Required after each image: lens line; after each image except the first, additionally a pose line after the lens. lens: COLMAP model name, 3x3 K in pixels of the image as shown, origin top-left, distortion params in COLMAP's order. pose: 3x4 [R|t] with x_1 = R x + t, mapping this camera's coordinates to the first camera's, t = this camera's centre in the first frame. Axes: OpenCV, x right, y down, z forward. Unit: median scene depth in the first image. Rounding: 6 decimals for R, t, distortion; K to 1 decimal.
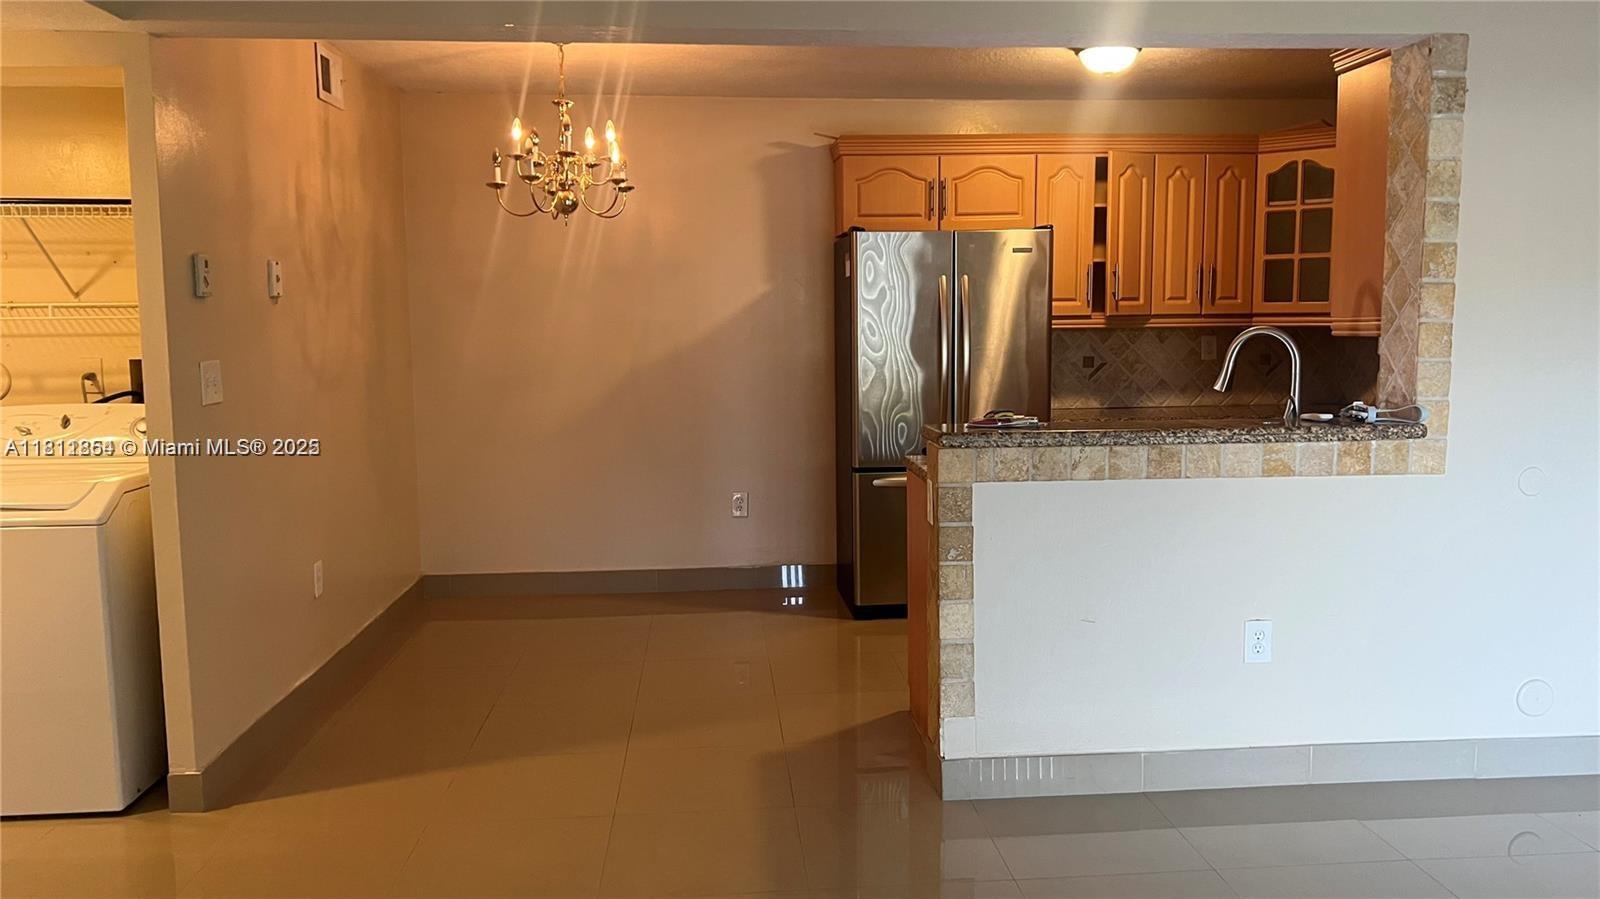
lens RADIAL K [[1168.8, 0, 799.5], [0, 1168.8, 457.1], [0, 0, 1]] dist [0.005386, 0.003185]
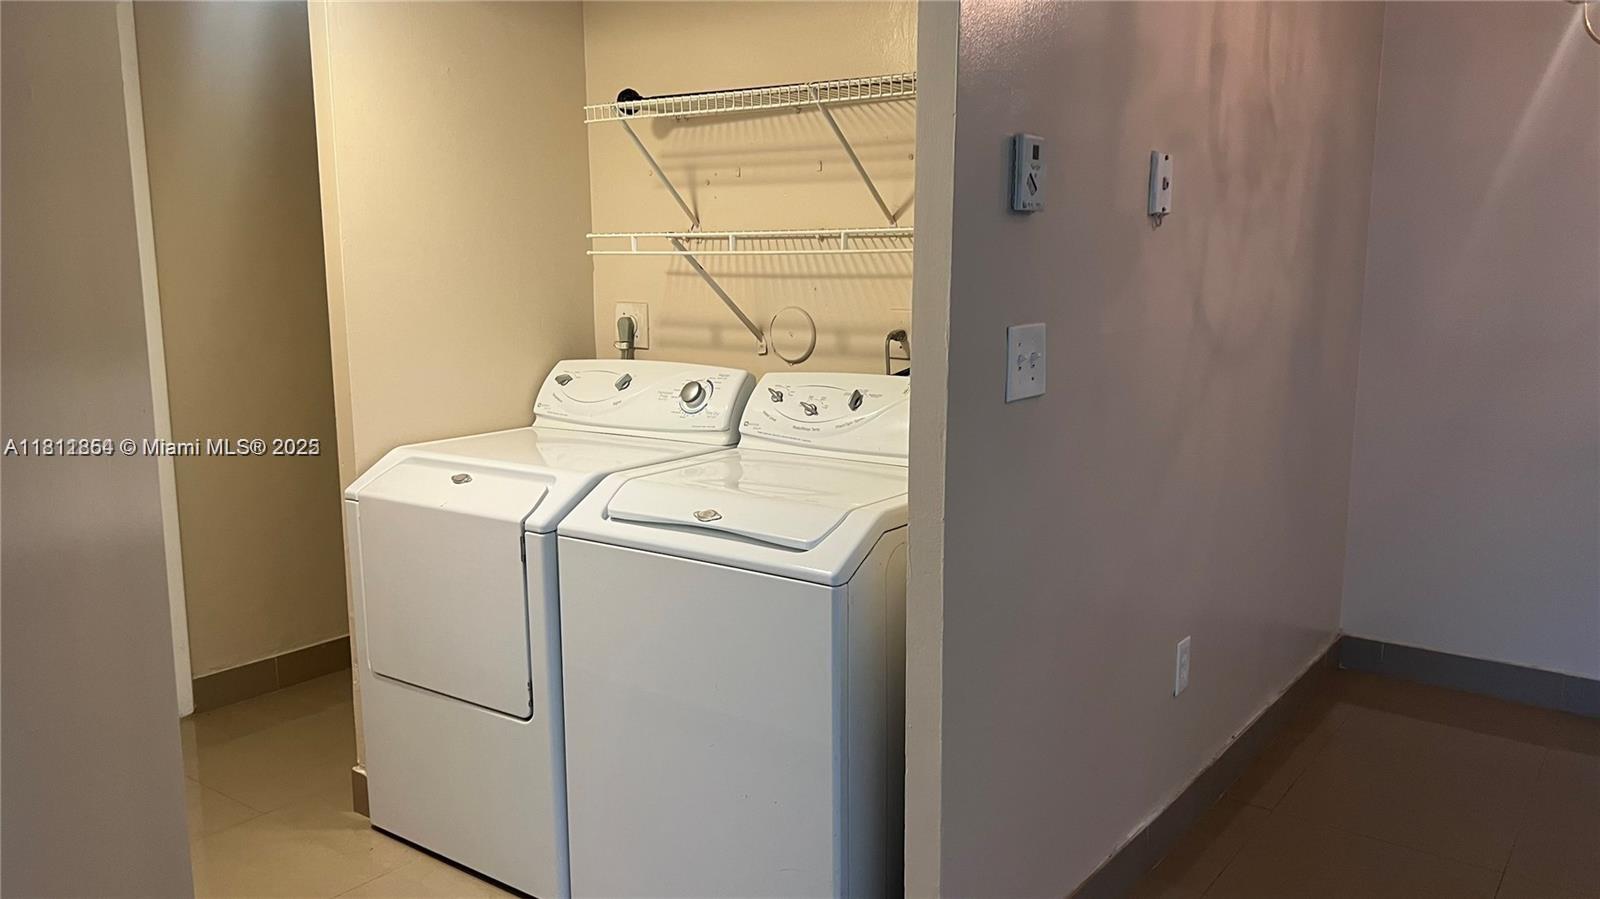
lens RADIAL K [[1168.8, 0, 799.5], [0, 1168.8, 457.1], [0, 0, 1]] dist [0.005386, 0.003185]
pose [[0.735726, 0.112195, -0.667922, -0.171374], [-0.077786, 0.993656, 0.081228, -0.048474], [0.672798, -0.007807, 0.739785, 0.439164]]
